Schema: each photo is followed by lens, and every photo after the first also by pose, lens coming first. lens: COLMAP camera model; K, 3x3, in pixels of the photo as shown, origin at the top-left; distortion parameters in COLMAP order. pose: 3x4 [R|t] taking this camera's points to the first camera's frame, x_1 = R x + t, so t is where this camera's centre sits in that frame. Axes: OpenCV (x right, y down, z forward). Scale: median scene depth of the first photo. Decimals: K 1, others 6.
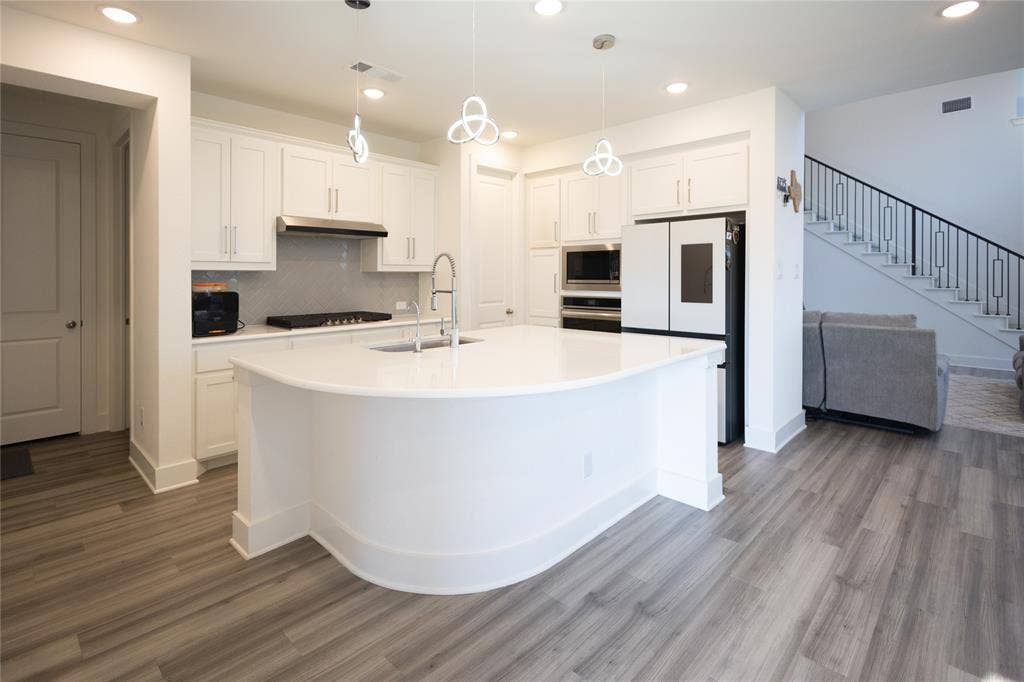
lens RADIAL K [[492.5, 0, 518.2], [0, 492.5, 275.1], [0, 0, 1]] dist [0.001349, -0.000004]
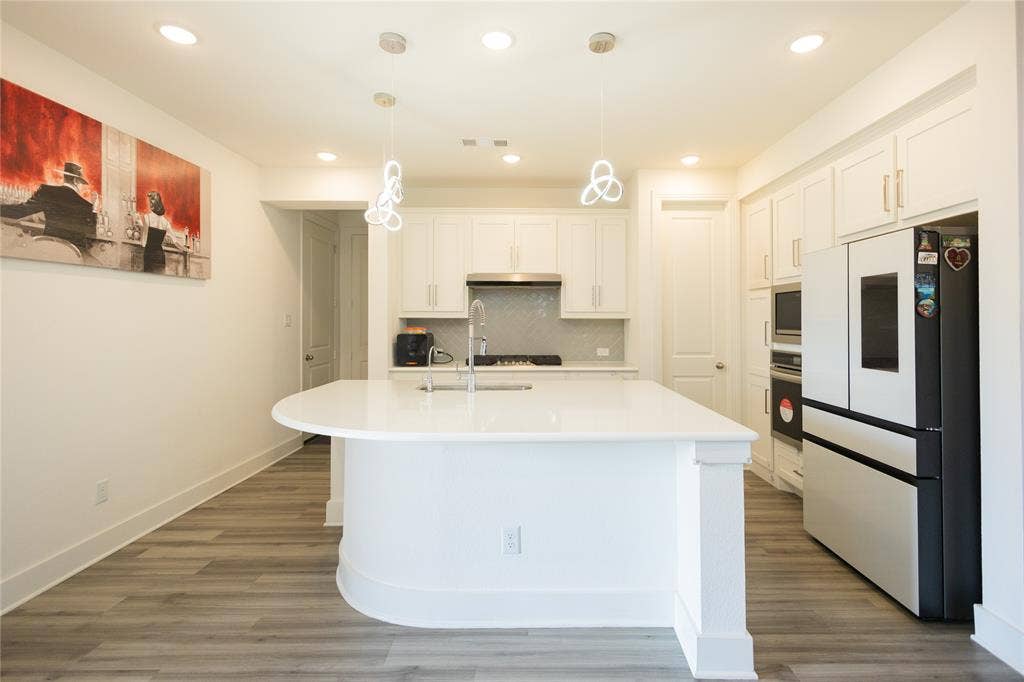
lens RADIAL K [[489.5, 0, 541.4], [0, 489.5, 311.5], [0, 0, 1]] dist [0.005372, 0.000601]
pose [[0.699447, -0.009718, -0.714618, 0.521726], [-0.003618, 0.999847, -0.017138, -0.005063], [0.714675, 0.014572, 0.699305, 0.272048]]
